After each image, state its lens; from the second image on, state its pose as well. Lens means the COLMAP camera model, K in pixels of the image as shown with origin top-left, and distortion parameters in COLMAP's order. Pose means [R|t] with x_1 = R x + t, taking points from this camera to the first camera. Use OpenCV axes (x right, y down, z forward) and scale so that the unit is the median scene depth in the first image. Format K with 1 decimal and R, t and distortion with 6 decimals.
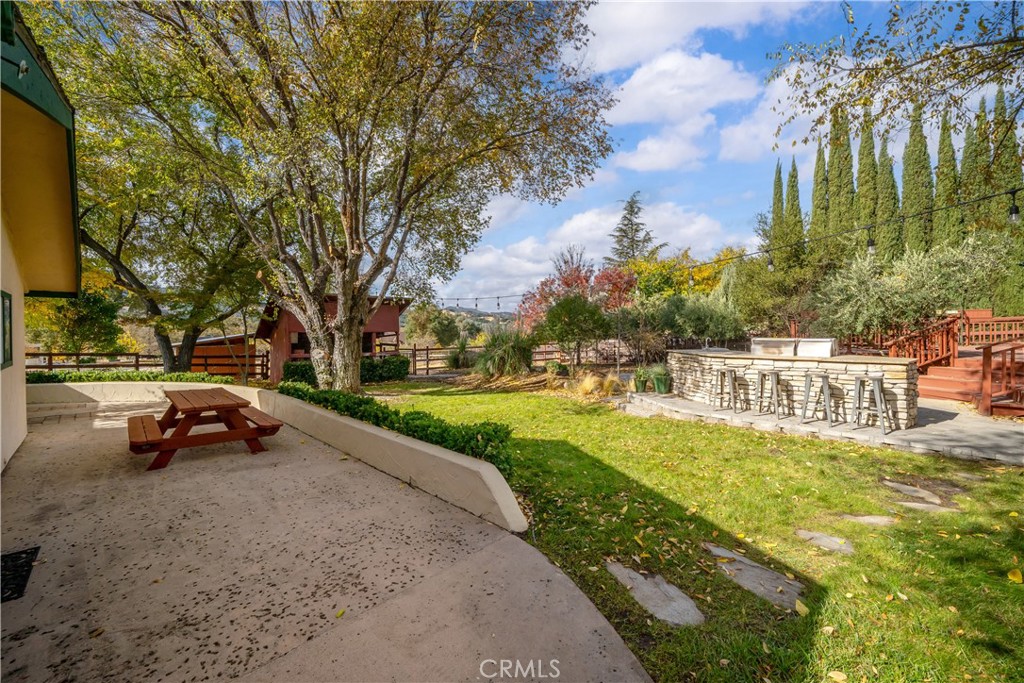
lens RADIAL K [[399.2, 0, 489.1], [0, 399.2, 332.6], [0, 0, 1]] dist [-0.001557, 0.000285]
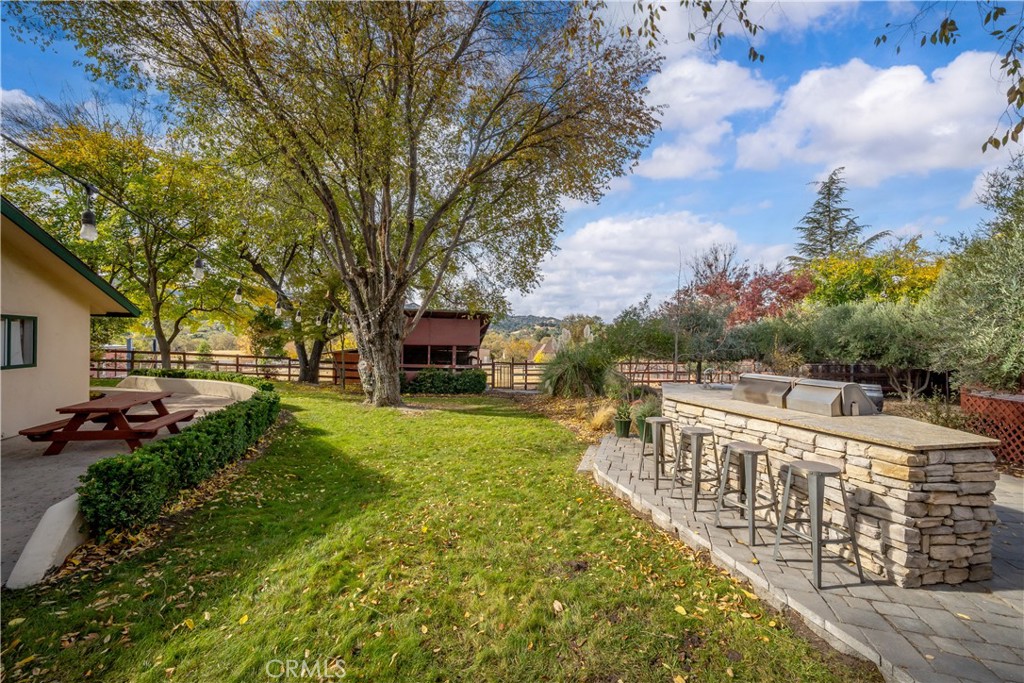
lens RADIAL K [[399.2, 0, 515.6], [0, 399.2, 337.8], [0, 0, 1]] dist [-0.001557, 0.000285]
pose [[0.911055, 0.017188, -0.411926, 0.270040], [-0.023793, 0.999657, -0.010912, -0.012495], [0.411597, 0.019742, 0.911152, 0.123745]]
